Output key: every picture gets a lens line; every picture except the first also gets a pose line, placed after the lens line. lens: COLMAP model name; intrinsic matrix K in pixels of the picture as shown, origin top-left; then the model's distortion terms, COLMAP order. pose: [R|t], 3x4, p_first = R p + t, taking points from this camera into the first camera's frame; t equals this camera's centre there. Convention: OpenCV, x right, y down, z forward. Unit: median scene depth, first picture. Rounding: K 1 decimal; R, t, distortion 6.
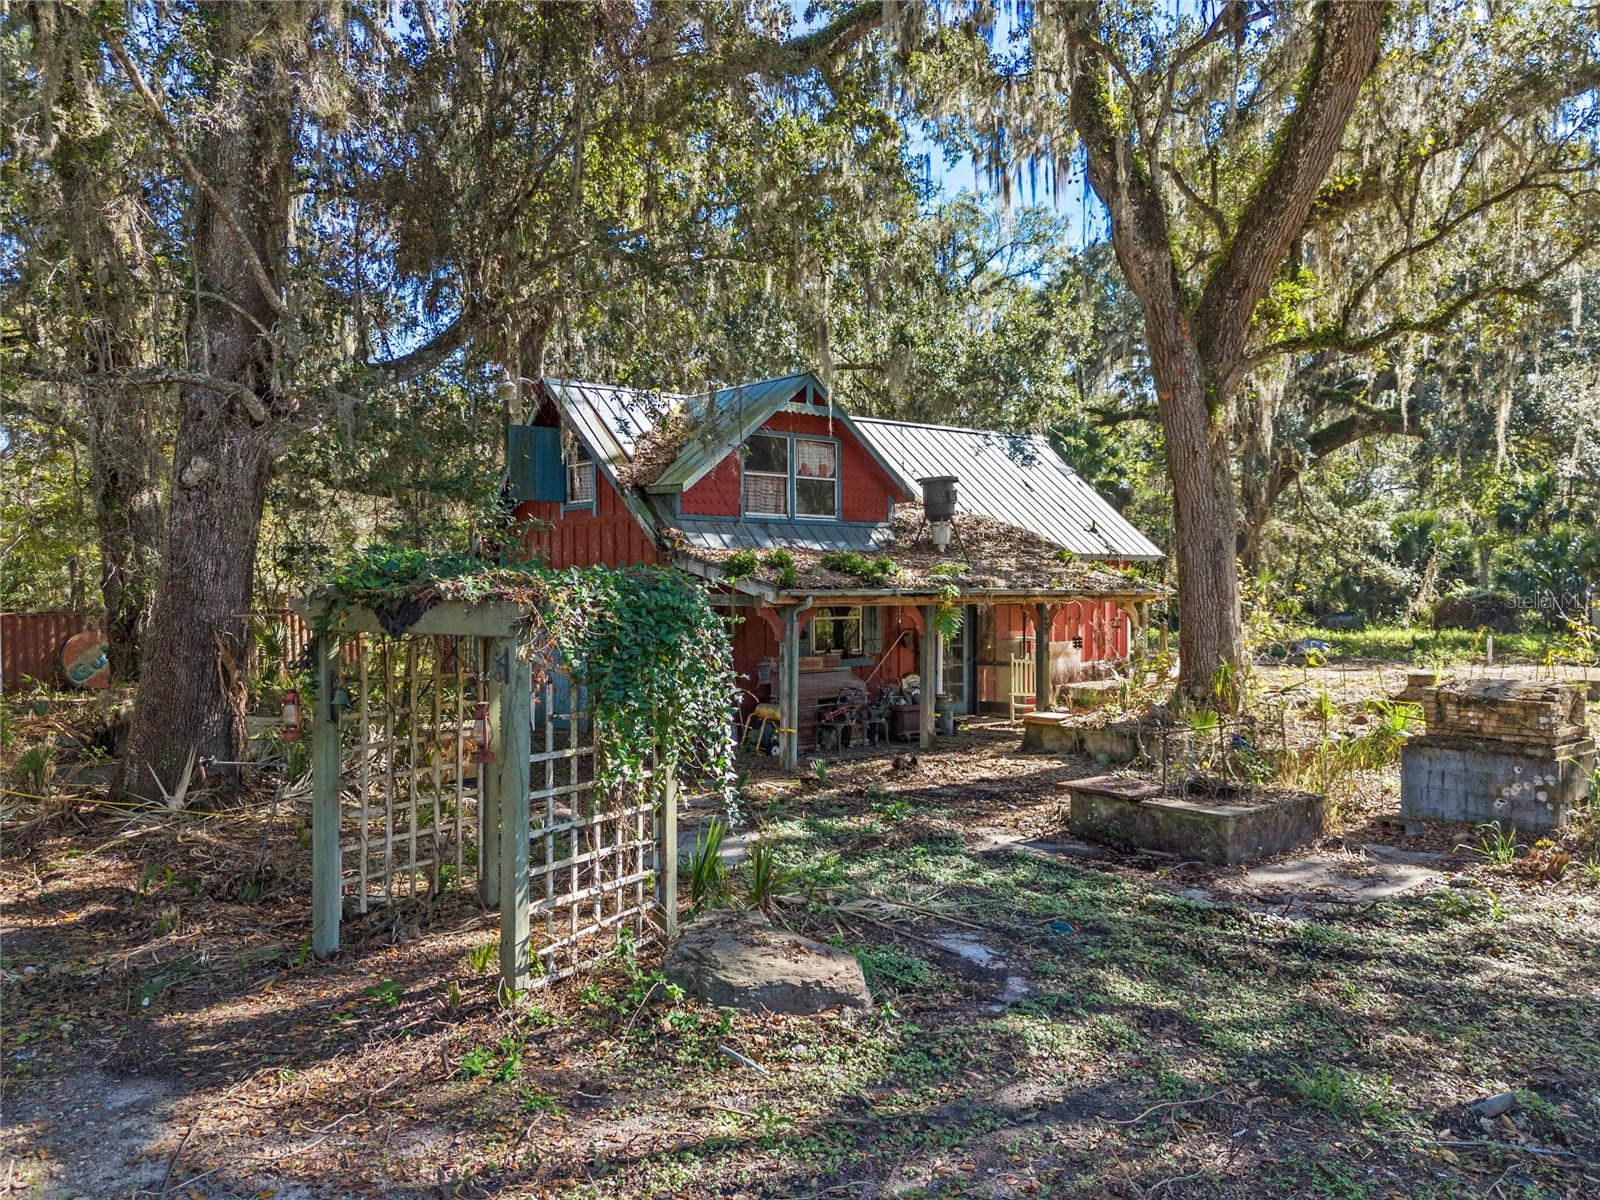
lens RADIAL K [[1181.1, 0, 798.4], [0, 1181.1, 591.9], [0, 0, 1]] dist [0.059265, -0.034221]
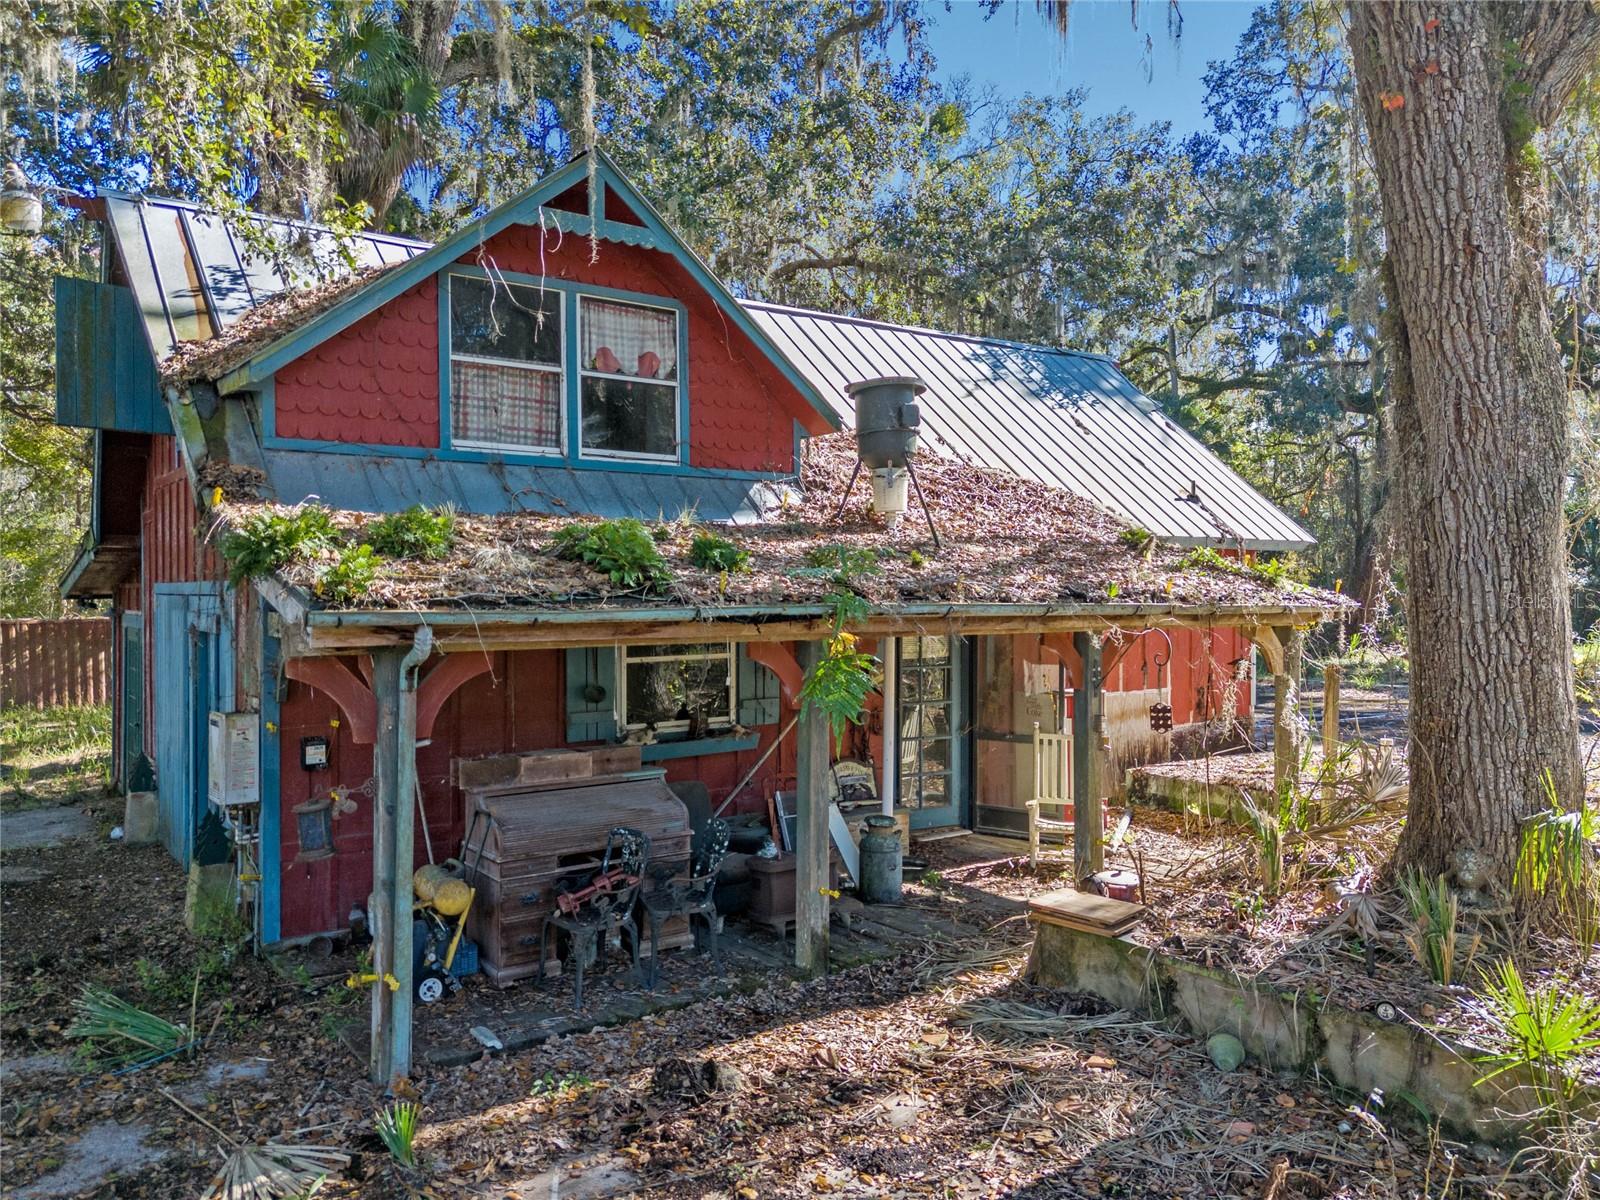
lens RADIAL K [[1181.1, 0, 798.7], [0, 1181.1, 597.1], [0, 0, 1]] dist [0.059265, -0.034221]
pose [[0.997468, 0.004205, -0.070988, 0.117665], [-0.003924, 0.999984, 0.004104, -0.005898], [0.071004, -0.003815, 0.997469, 0.487356]]
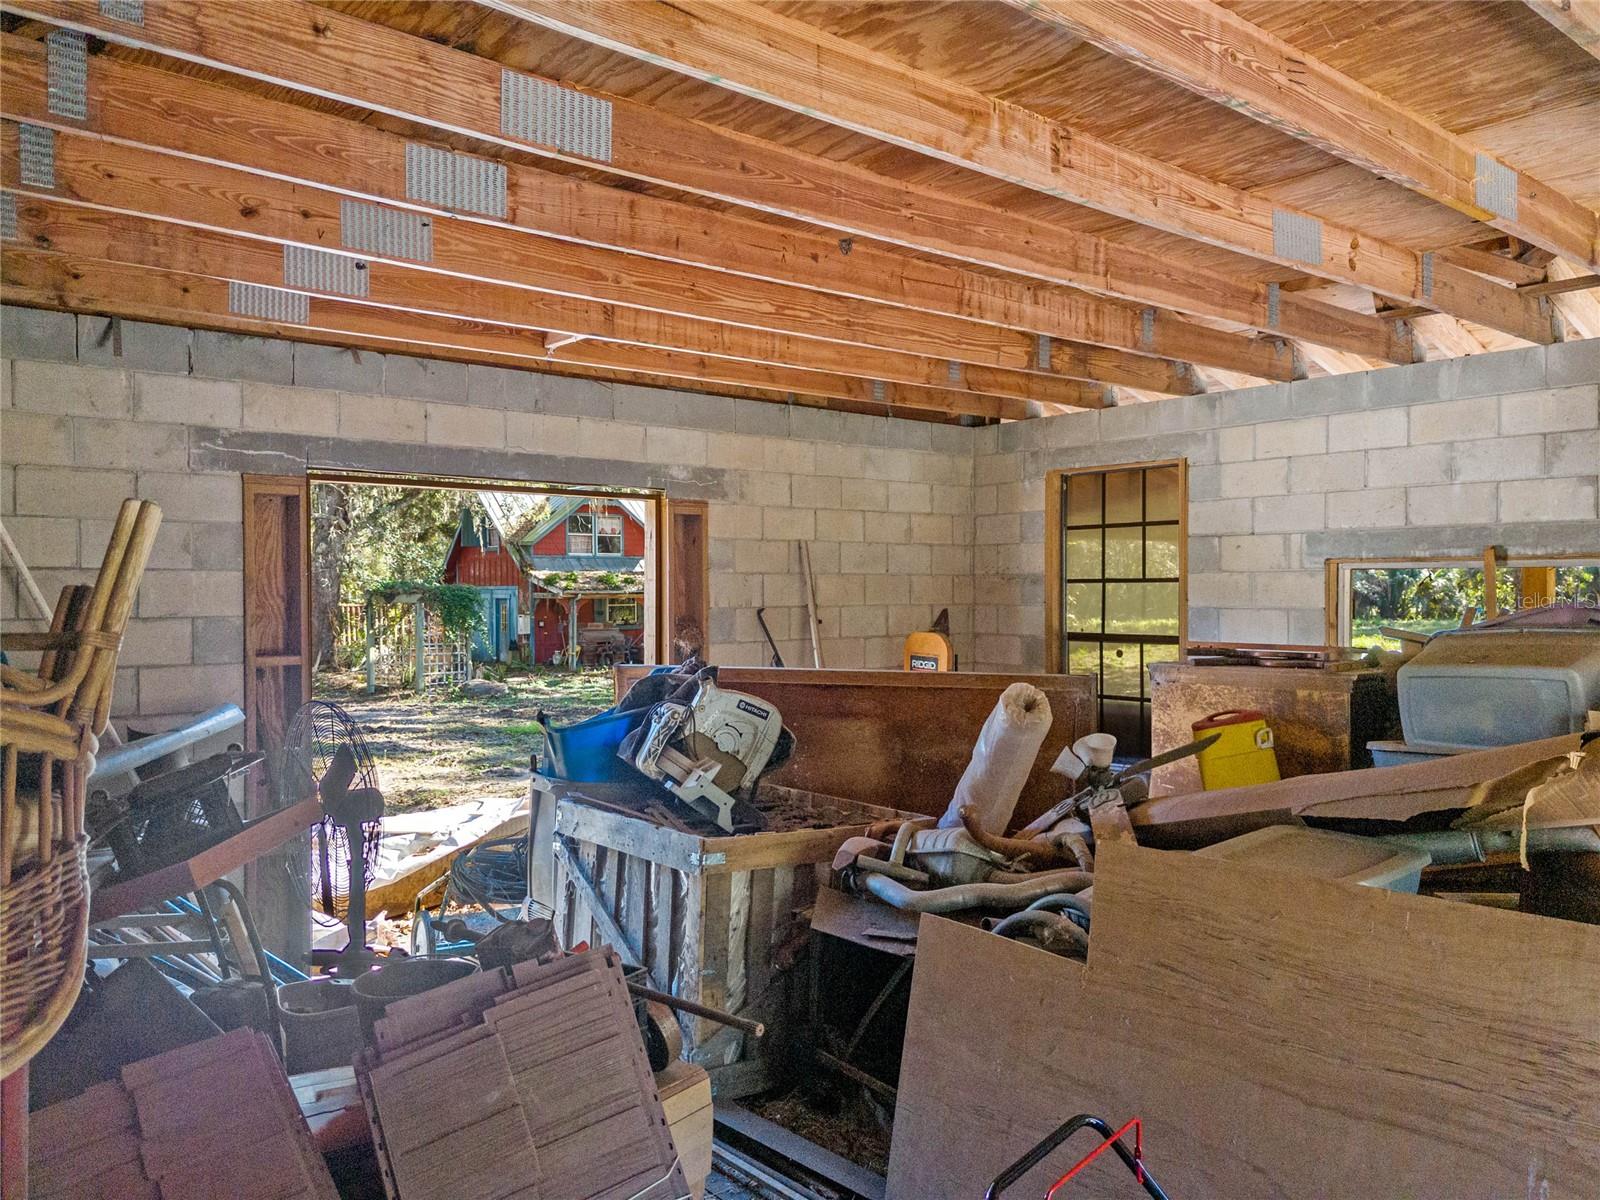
lens RADIAL K [[1181.1, 0, 796.9], [0, 1181.1, 601.5], [0, 0, 1]] dist [0.059265, -0.034221]
pose [[0.999439, 0.002400, -0.033396, 0.386896], [-0.002098, 0.999957, 0.009085, -0.002595], [0.033416, -0.009010, 0.999401, -0.964079]]
